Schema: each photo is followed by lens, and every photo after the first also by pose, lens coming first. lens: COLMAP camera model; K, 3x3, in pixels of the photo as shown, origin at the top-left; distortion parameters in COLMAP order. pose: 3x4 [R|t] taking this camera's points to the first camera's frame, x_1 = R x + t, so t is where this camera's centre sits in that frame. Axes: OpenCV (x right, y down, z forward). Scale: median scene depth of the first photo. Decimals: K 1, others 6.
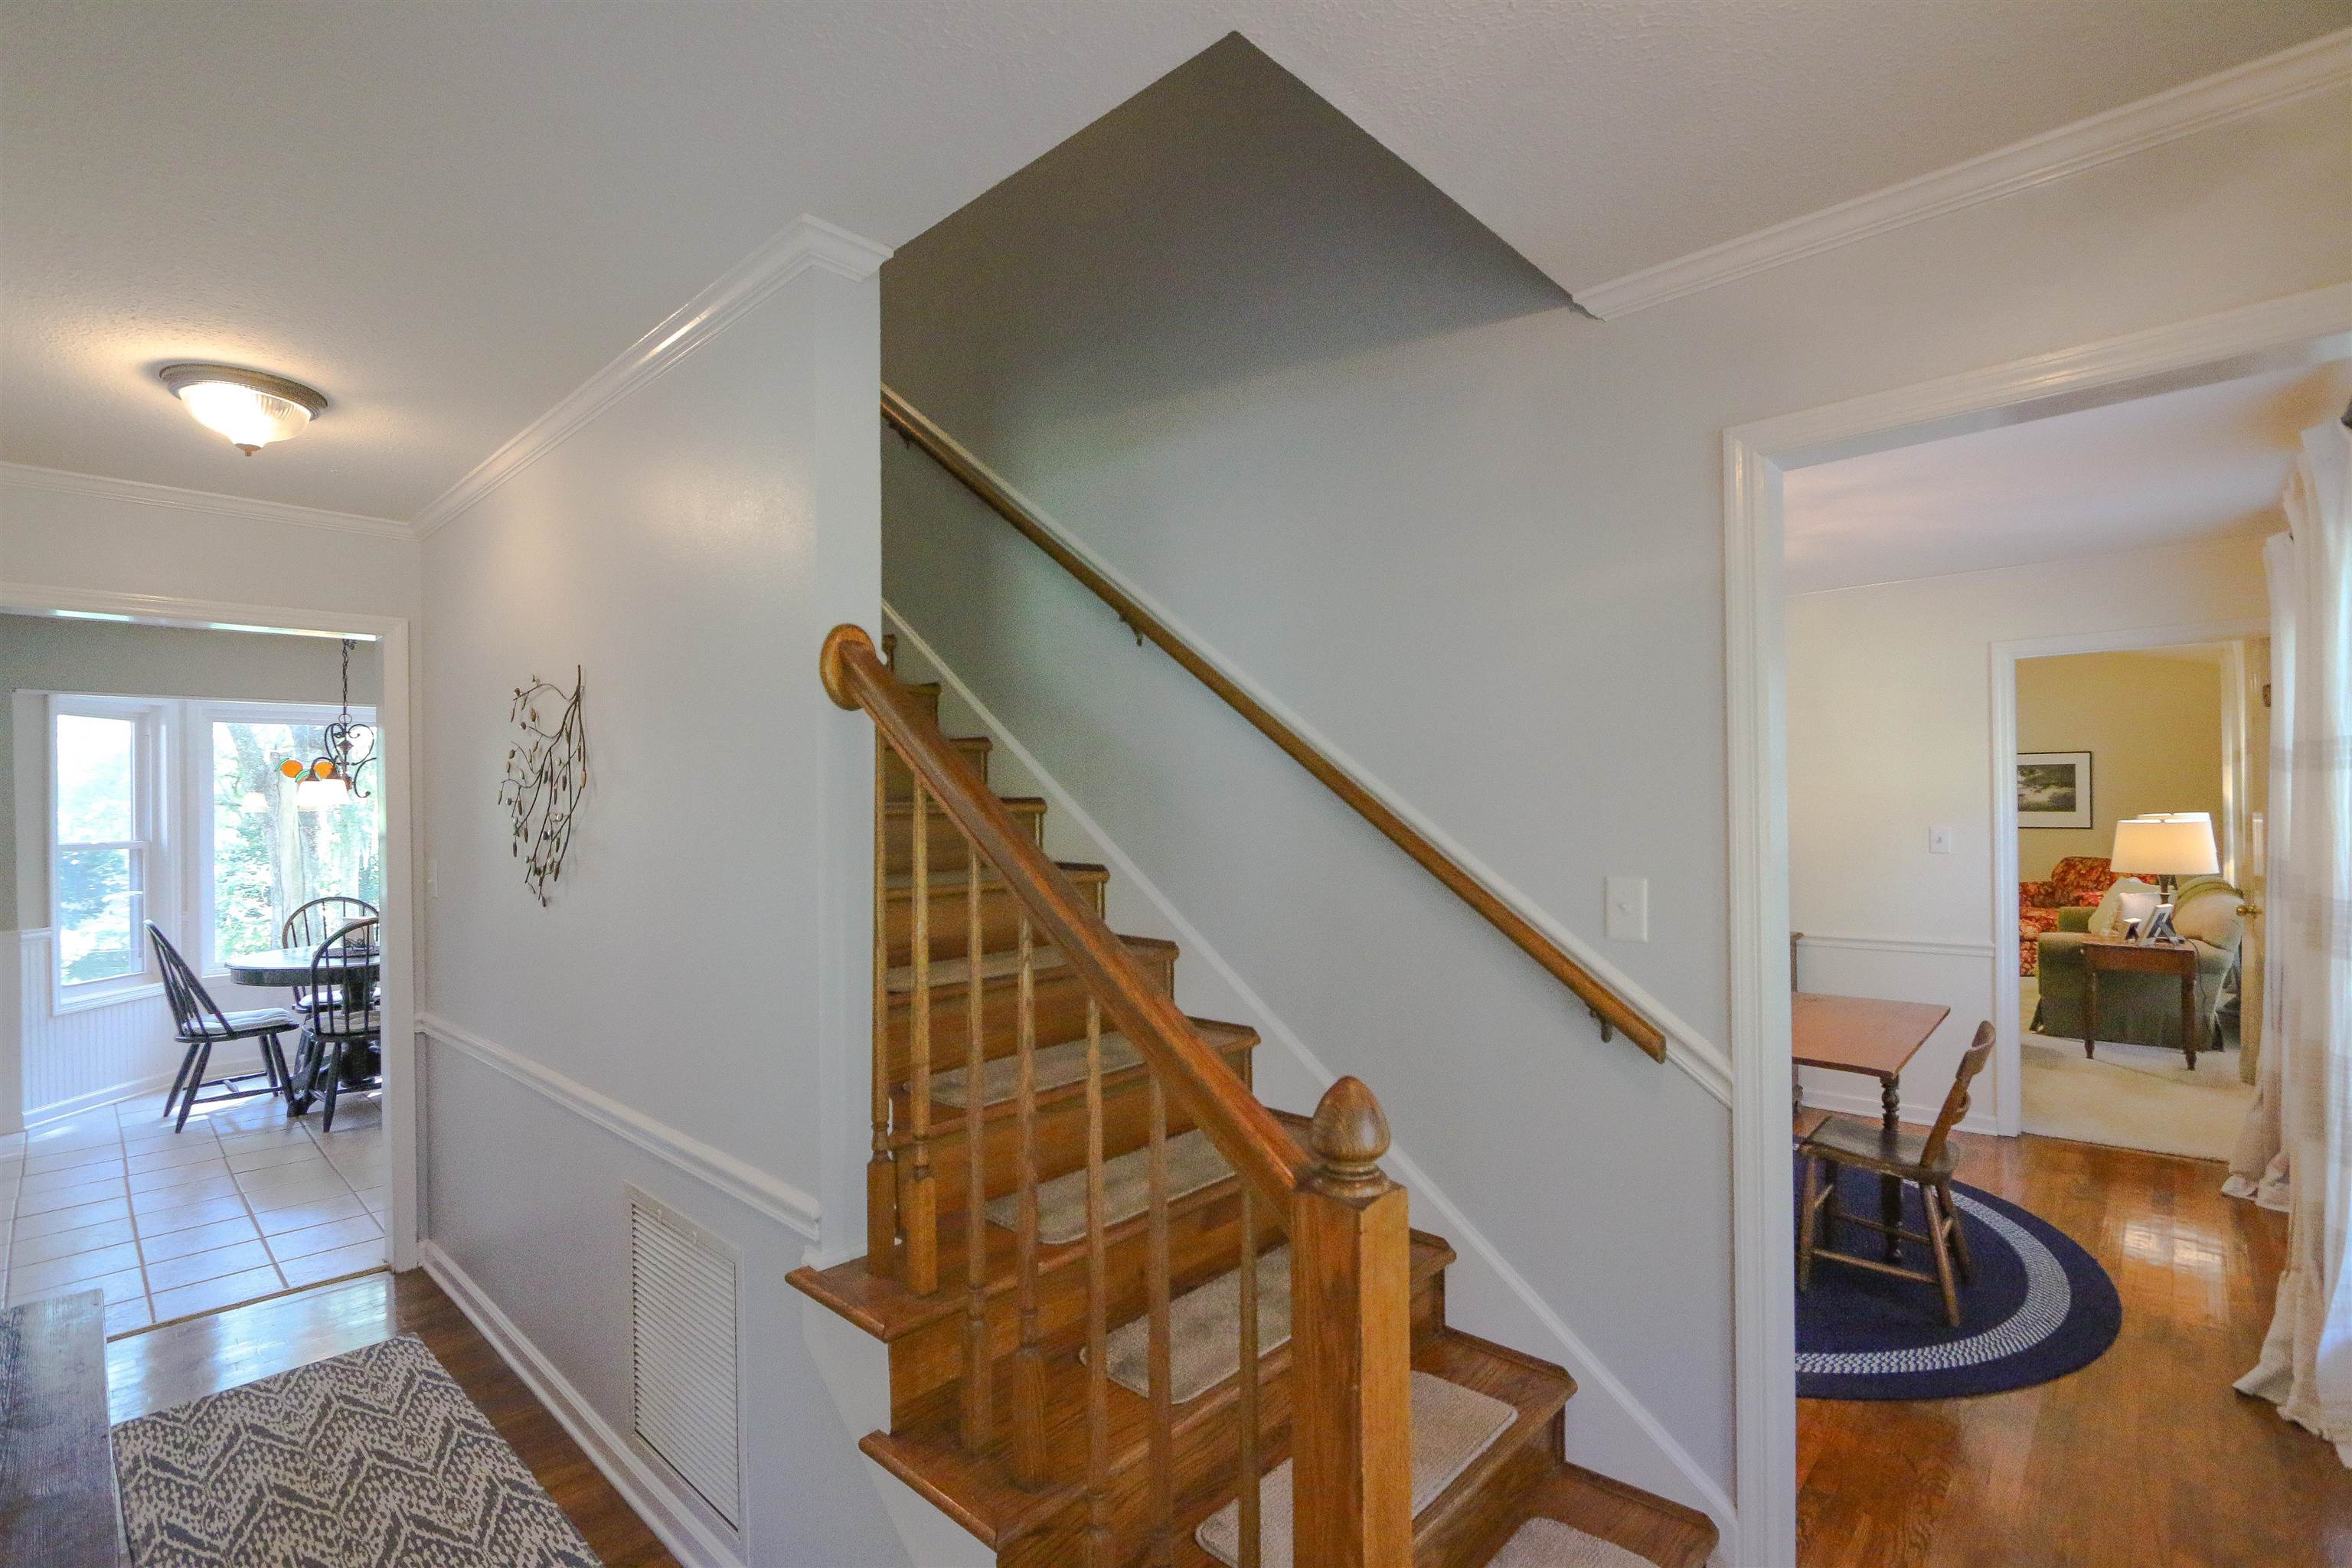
lens RADIAL K [[1070.4, 0, 1186.9], [0, 1070.4, 794.0], [0, 0, 1]] dist [-0.019824, 0.001109]
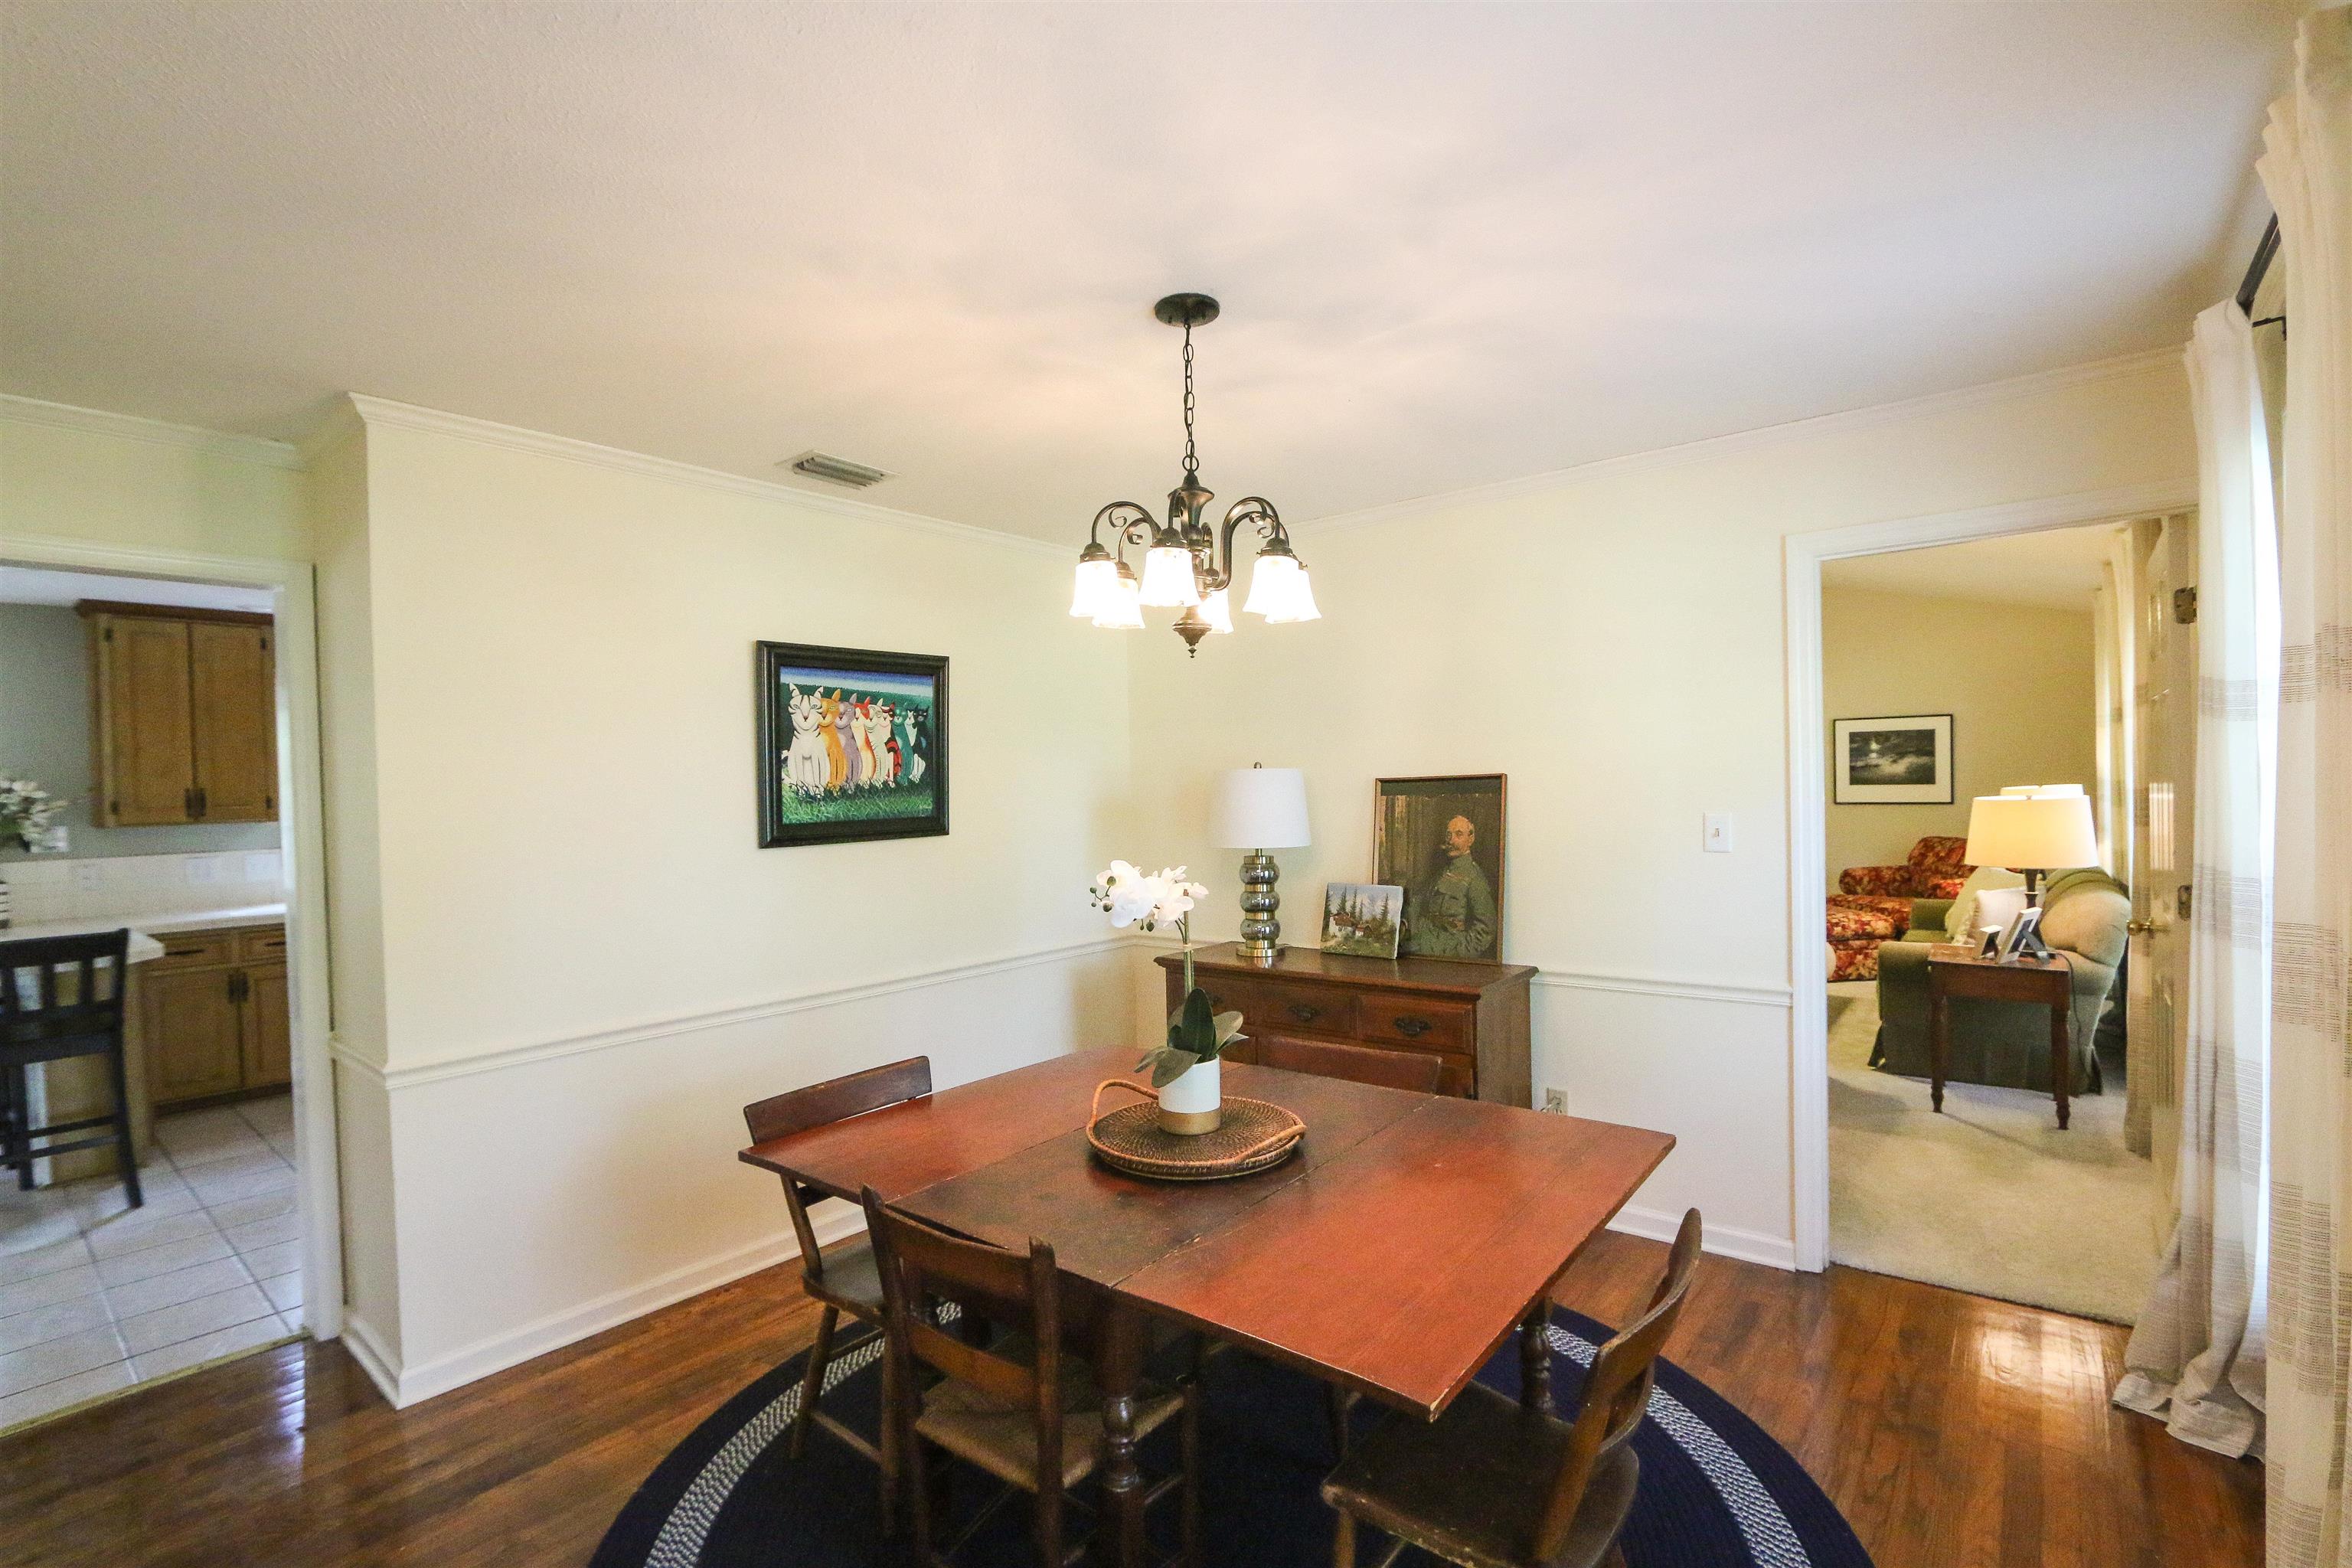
lens RADIAL K [[1070.4, 0, 1186.9], [0, 1070.4, 794.0], [0, 0, 1]] dist [-0.019824, 0.001109]
pose [[0.997207, -0.013821, 0.073393, 0.261427], [0.012485, 0.999749, 0.018619, 0.001168], [-0.073632, -0.017650, 0.997129, 0.280379]]
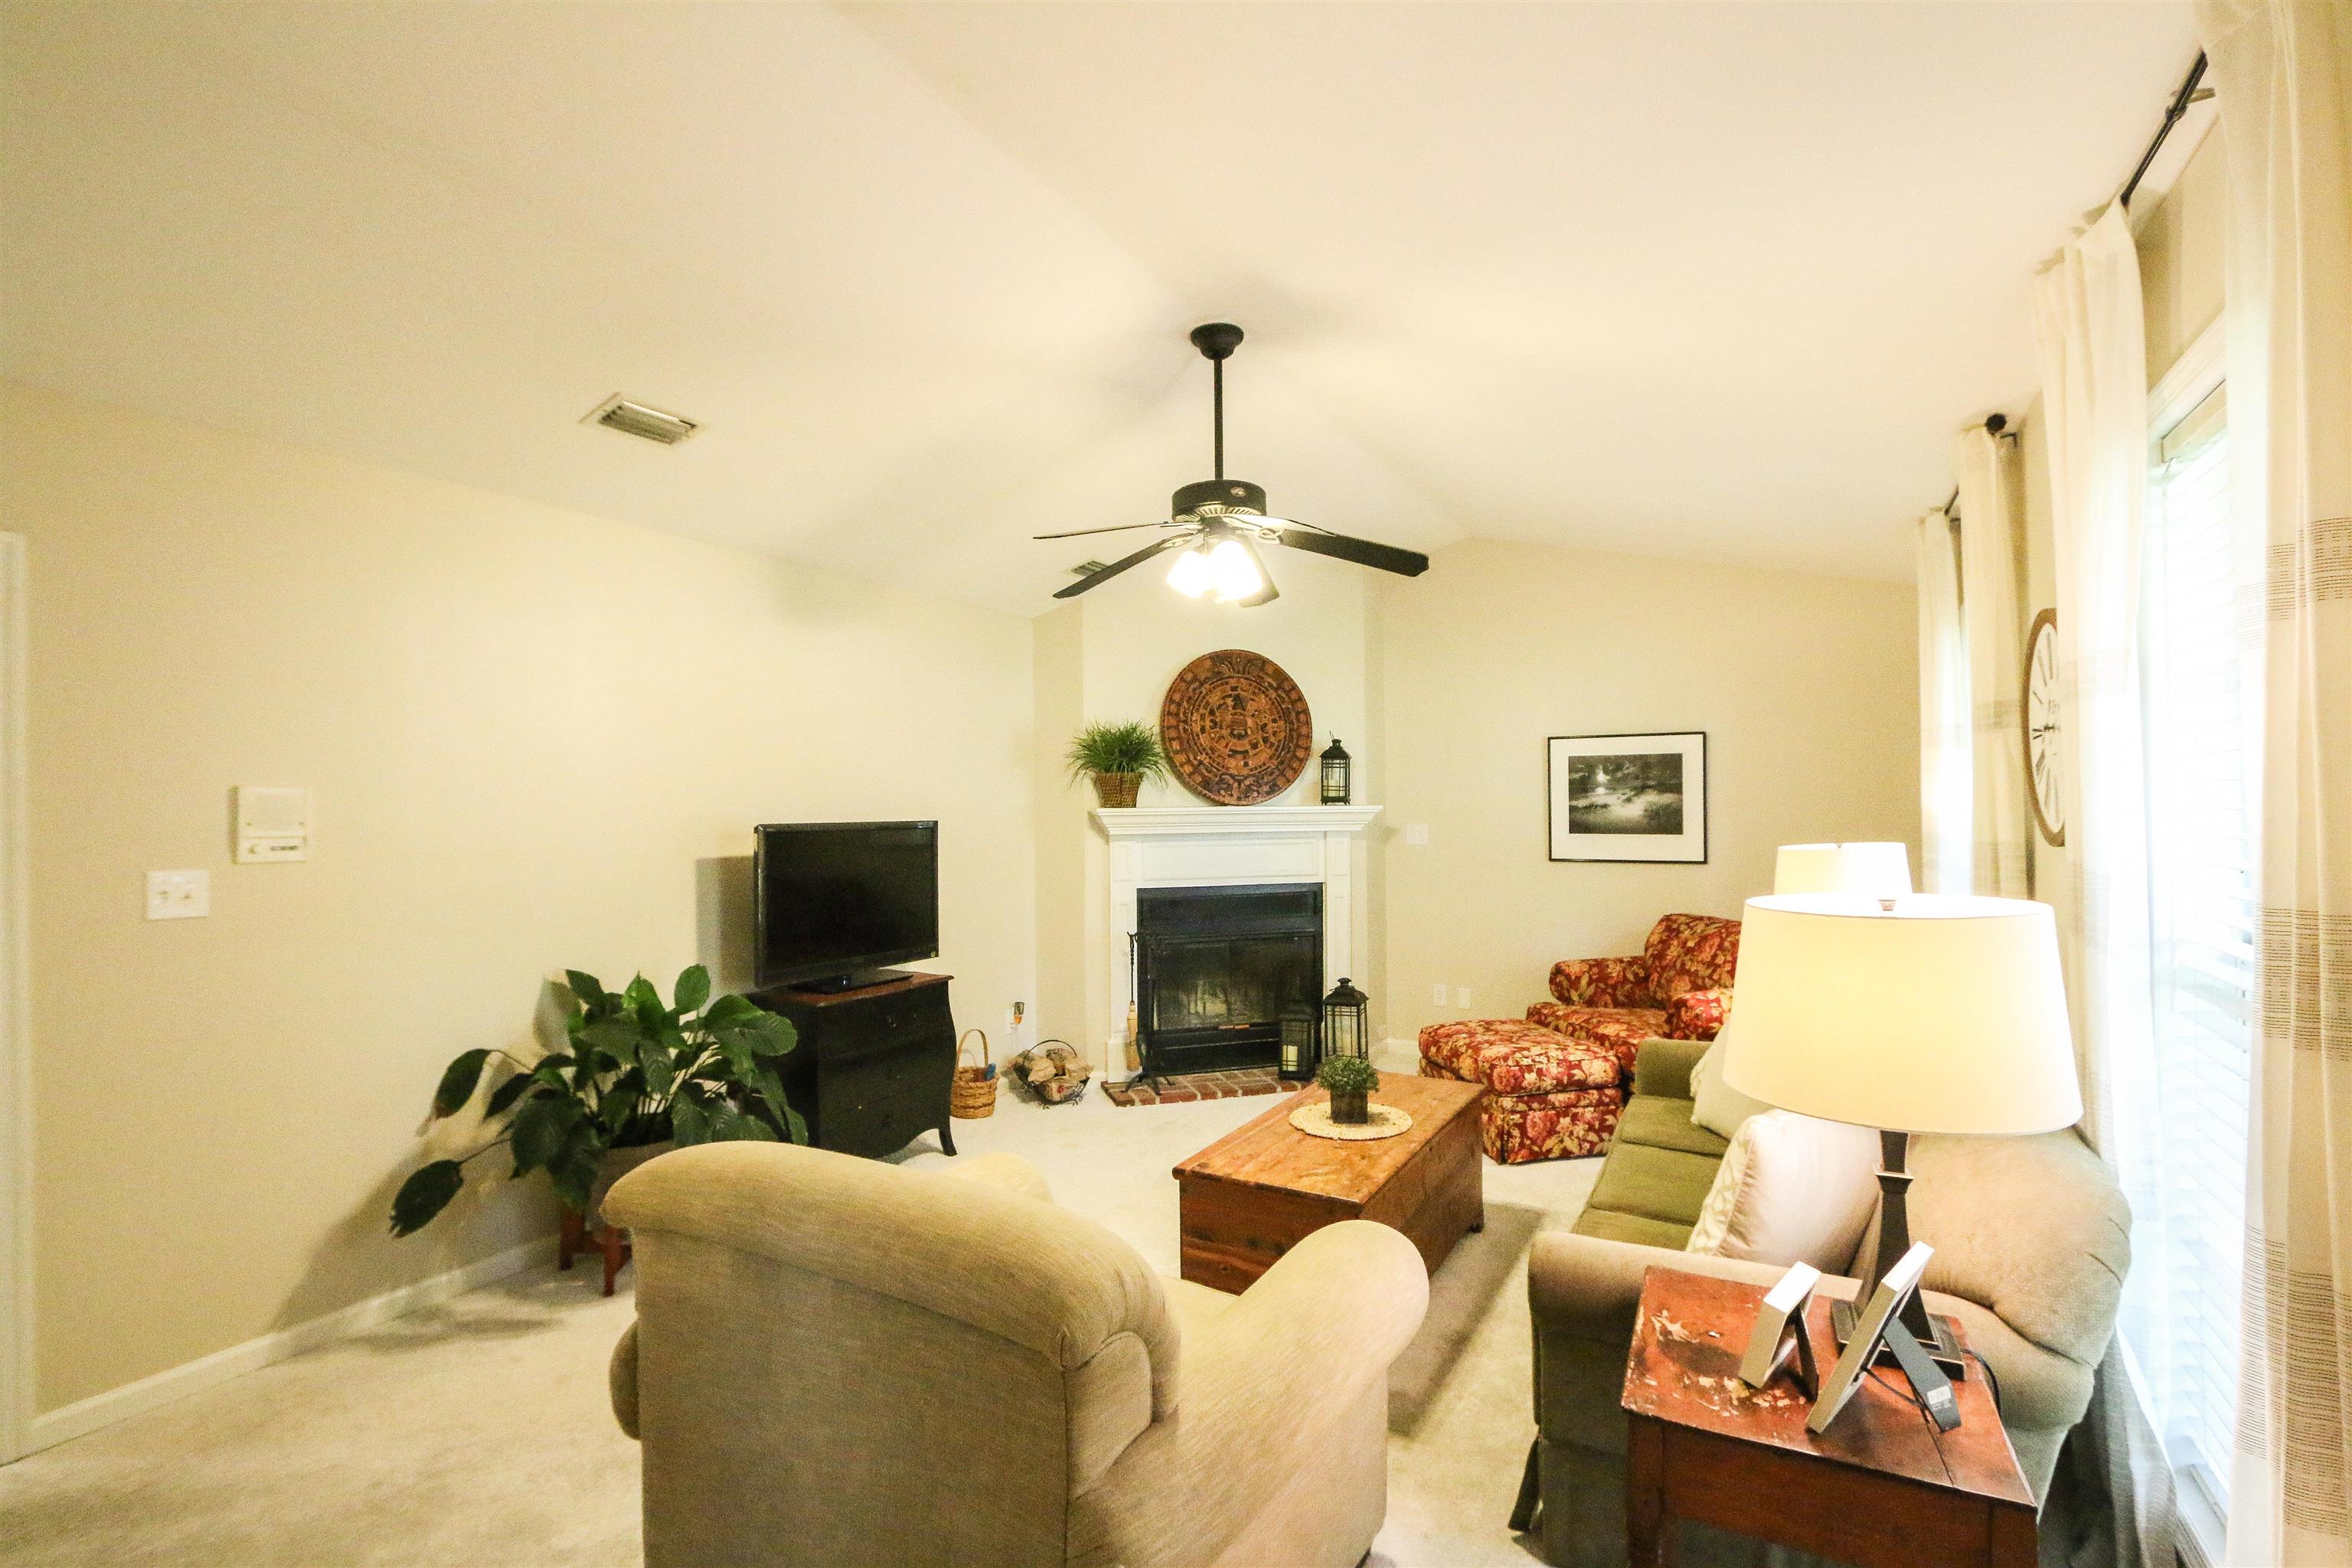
lens RADIAL K [[1070.4, 0, 1186.9], [0, 1070.4, 794.0], [0, 0, 1]] dist [-0.019824, 0.001109]
pose [[0.971073, 0.005426, 0.238722, 0.683990], [-0.003573, 0.999960, -0.008192, -0.000232], [-0.238756, 0.007102, 0.971054, 0.775138]]
